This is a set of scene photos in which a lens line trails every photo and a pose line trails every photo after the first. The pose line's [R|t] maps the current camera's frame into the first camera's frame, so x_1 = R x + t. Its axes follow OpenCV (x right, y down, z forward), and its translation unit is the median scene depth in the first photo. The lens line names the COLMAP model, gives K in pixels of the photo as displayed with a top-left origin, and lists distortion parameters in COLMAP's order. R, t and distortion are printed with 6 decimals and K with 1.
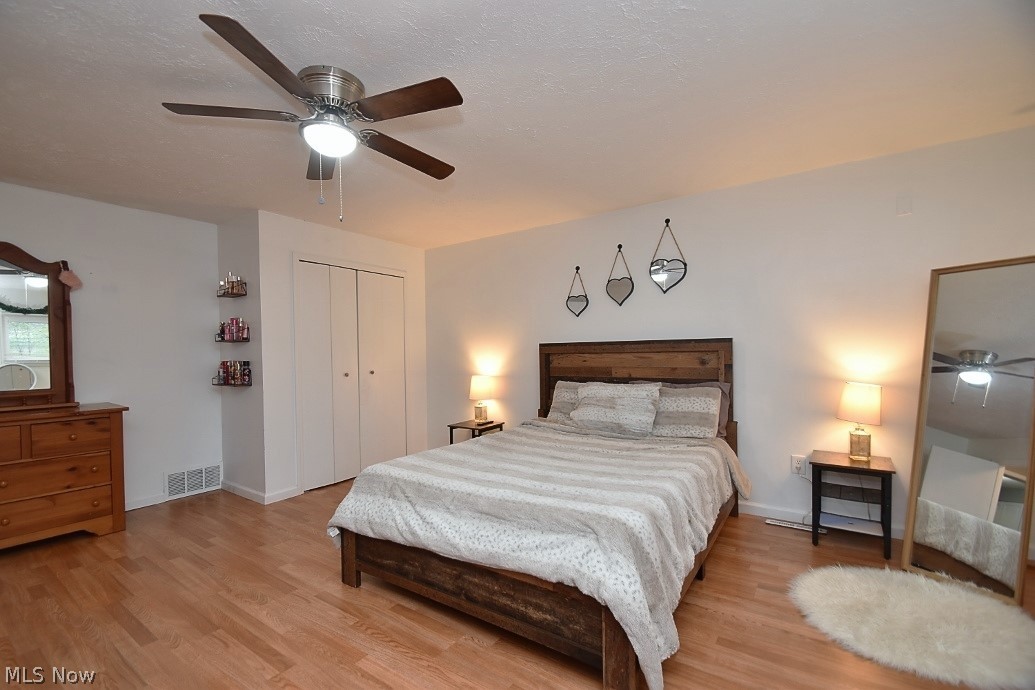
lens RADIAL K [[454.5, 0, 506.0], [0, 454.5, 359.1], [0, 0, 1]] dist [-0.000075, -0.000201]
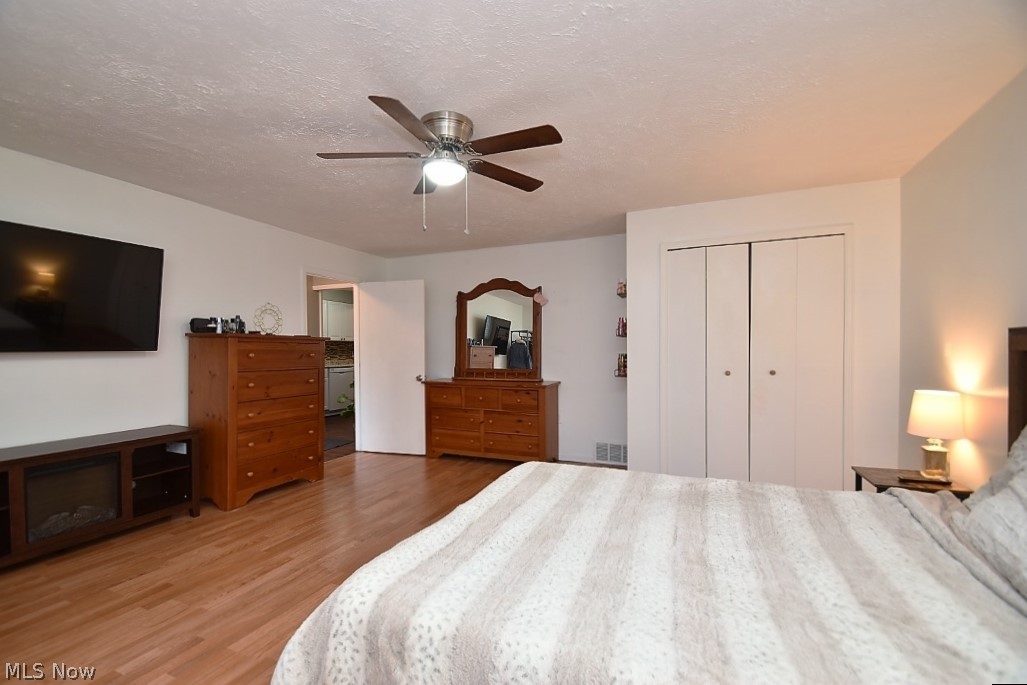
lens RADIAL K [[450.9, 0, 502.1], [0, 450.9, 356.5], [0, 0, 1]] dist [-0.000075, -0.000201]
pose [[0.200284, 0.024342, -0.979436, 0.508951], [-0.009441, 0.999693, 0.022915, -0.015243], [0.979692, 0.004657, 0.200452, 0.564613]]
